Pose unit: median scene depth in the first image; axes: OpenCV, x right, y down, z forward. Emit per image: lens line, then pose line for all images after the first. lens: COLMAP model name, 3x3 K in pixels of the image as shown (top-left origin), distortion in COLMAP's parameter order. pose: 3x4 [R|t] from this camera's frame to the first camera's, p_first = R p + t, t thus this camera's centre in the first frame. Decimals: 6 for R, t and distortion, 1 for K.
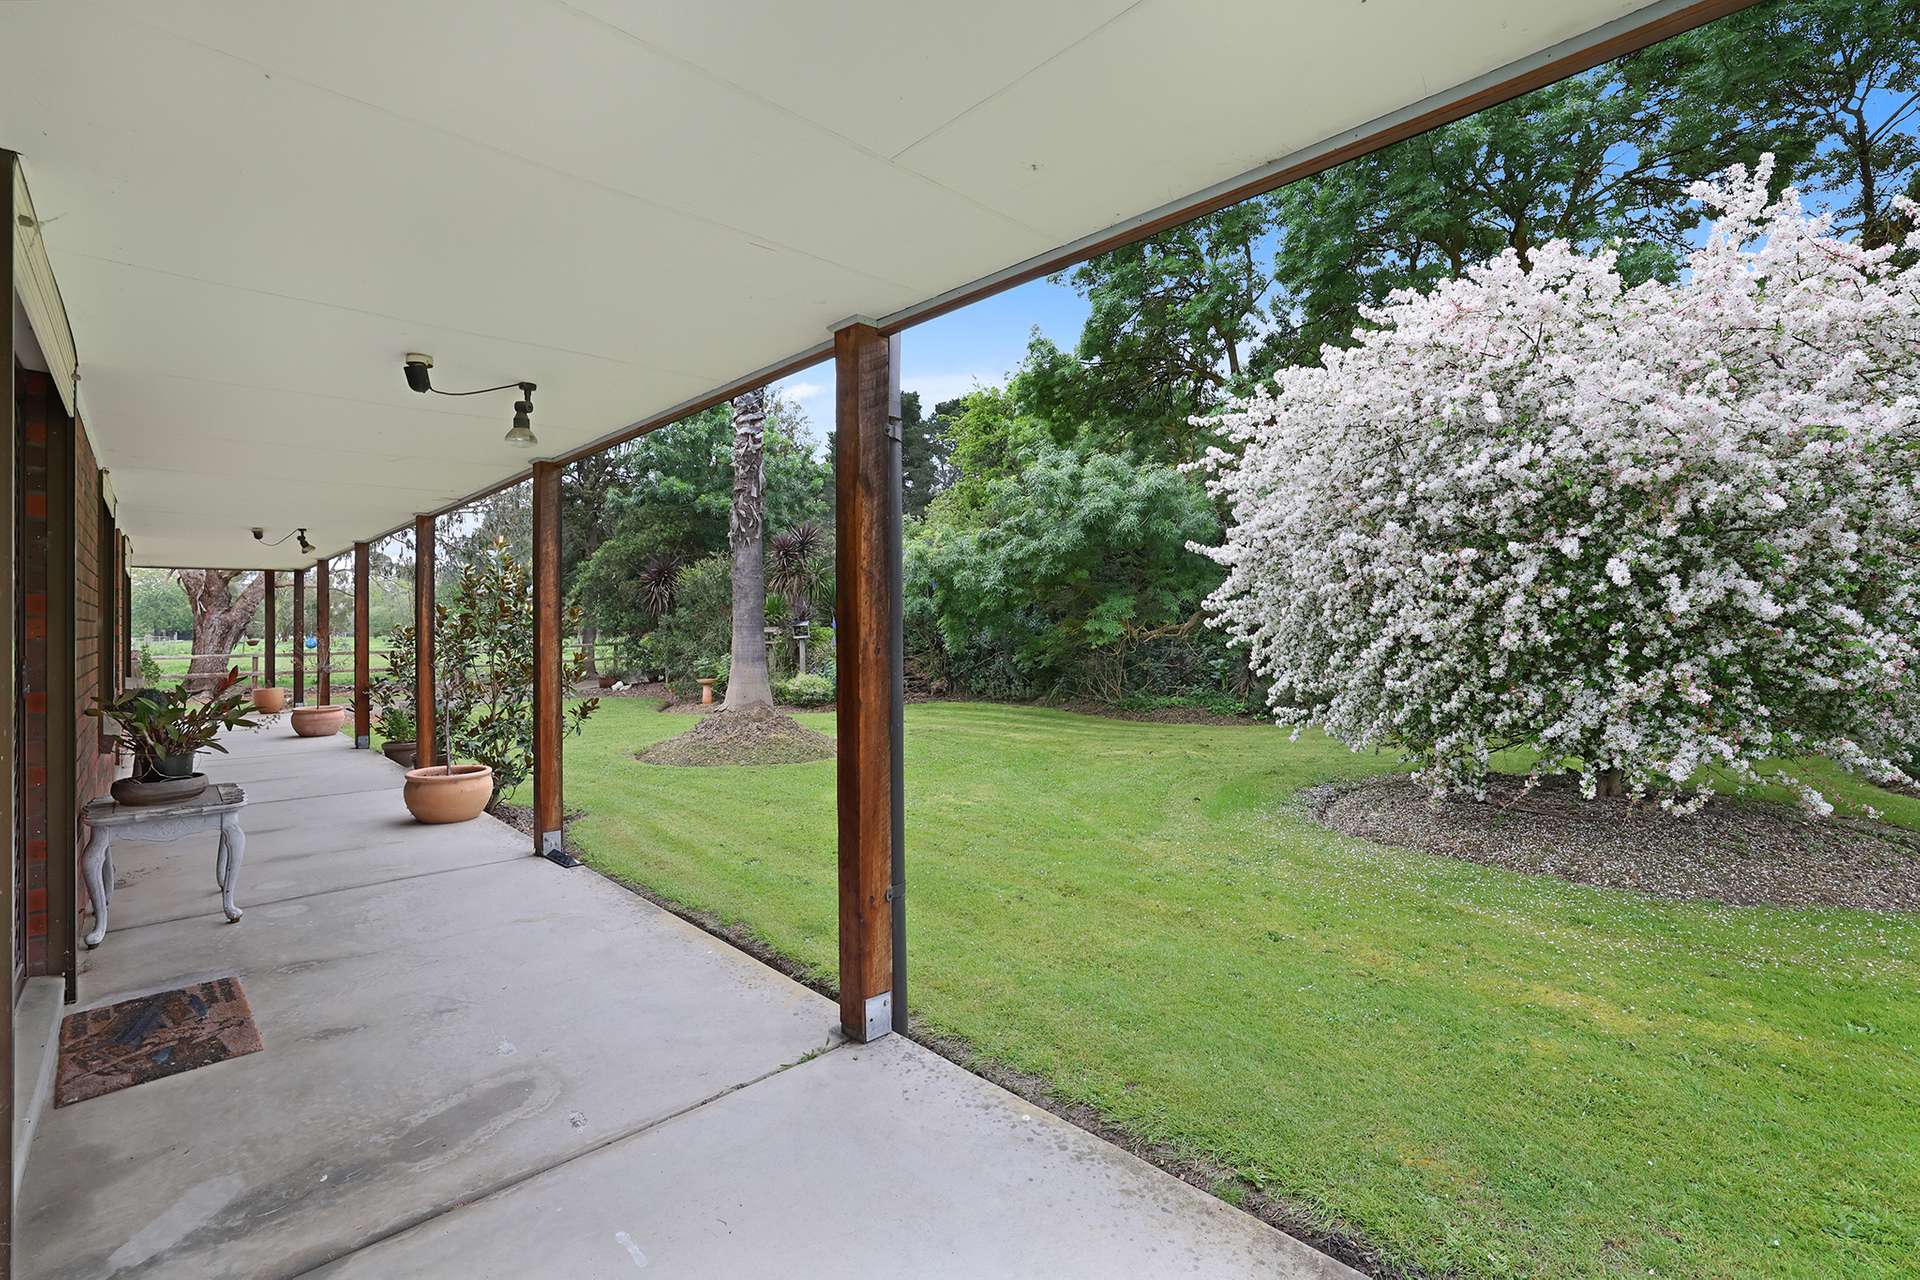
lens RADIAL K [[827.3, 0, 958.1], [0, 827.3, 618.4], [0, 0, 1]] dist [-0.030228, 0.006112]
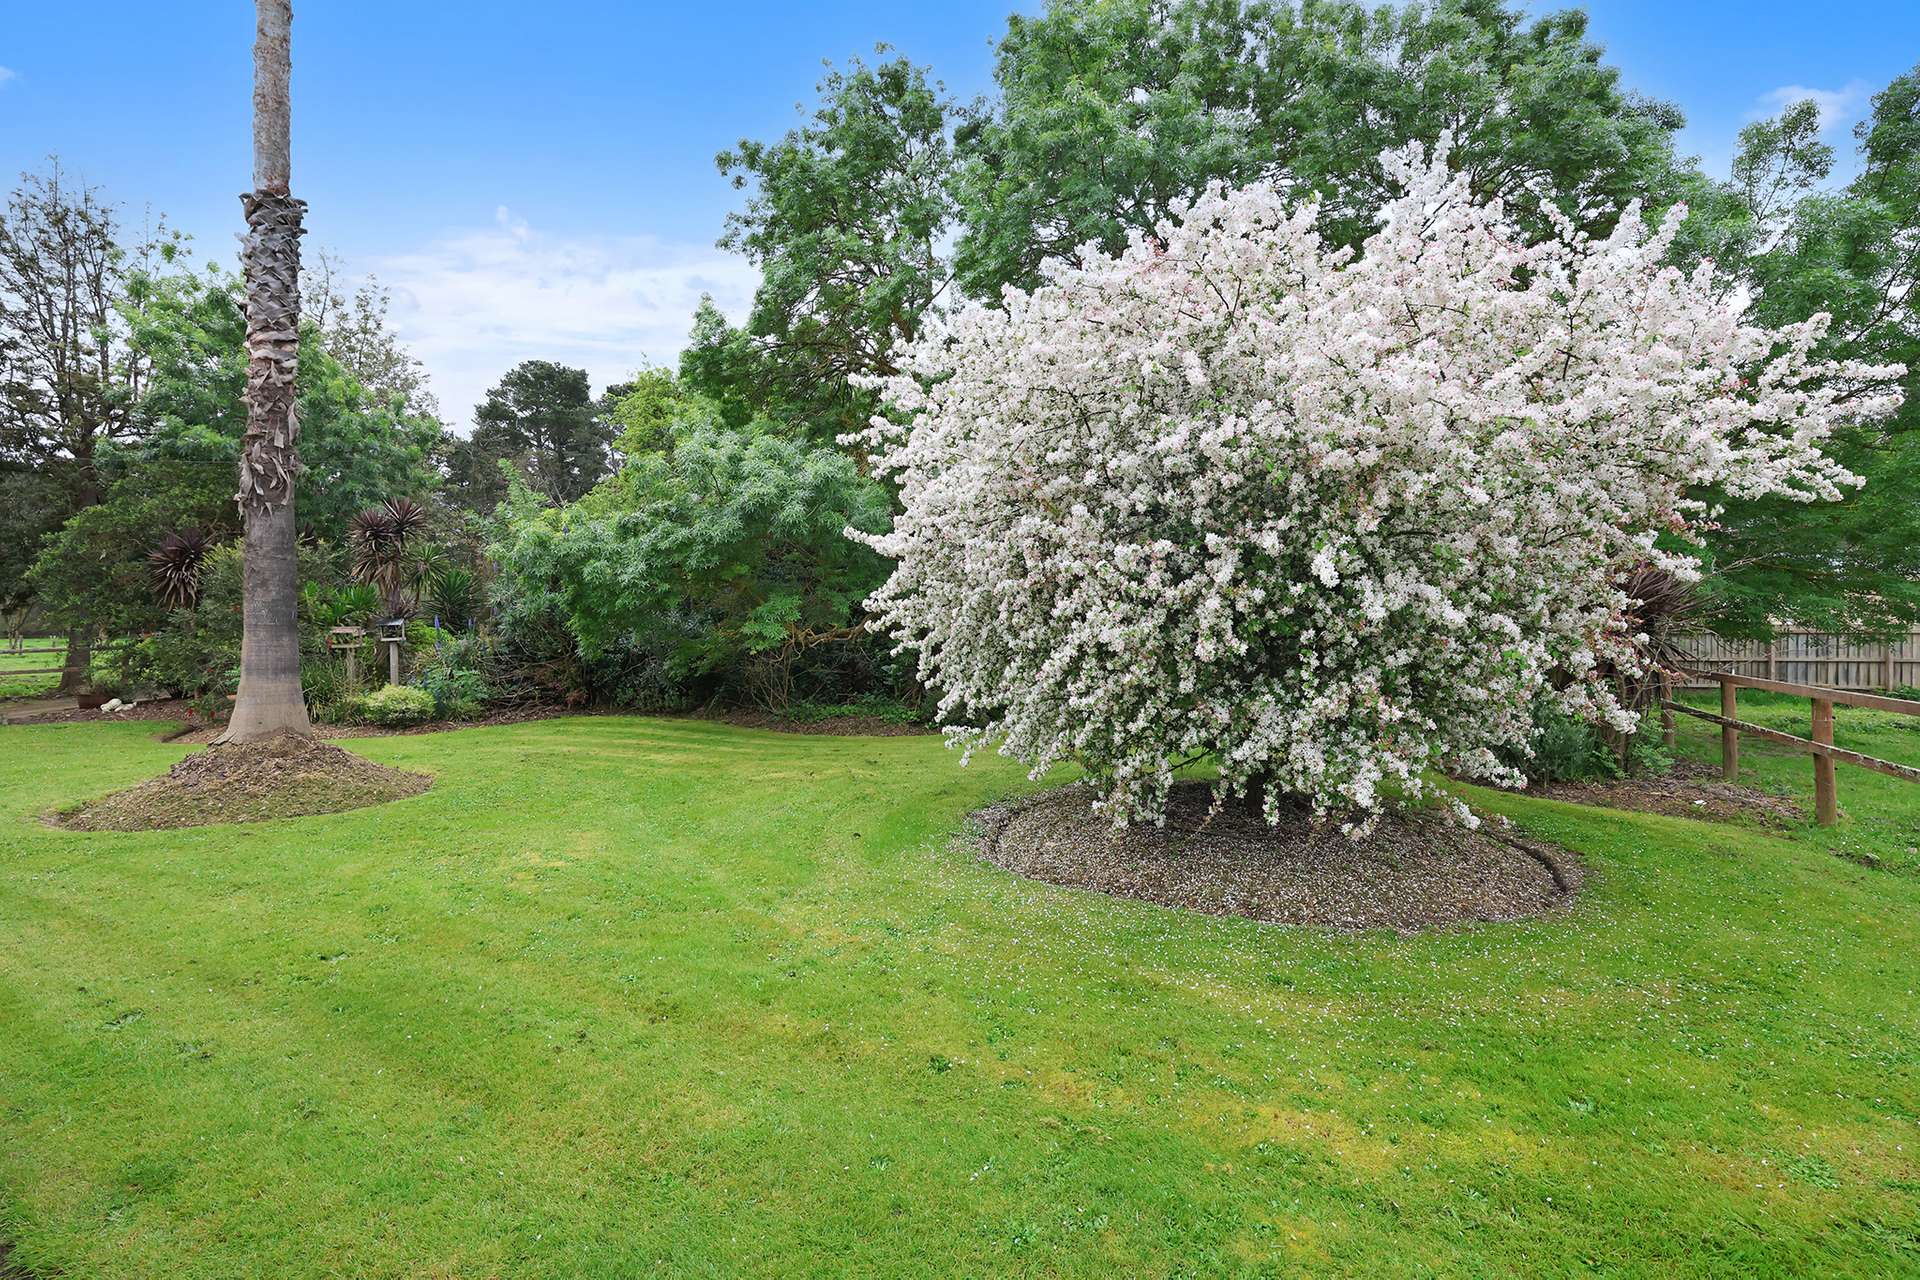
lens RADIAL K [[827.3, 0, 960.3], [0, 827.3, 626.1], [0, 0, 1]] dist [-0.030228, 0.006112]
pose [[0.928444, 0.008668, 0.371372, 0.090949], [-0.011034, 0.999930, 0.004245, 0.001060], [-0.371309, -0.008039, 0.928474, 0.224428]]
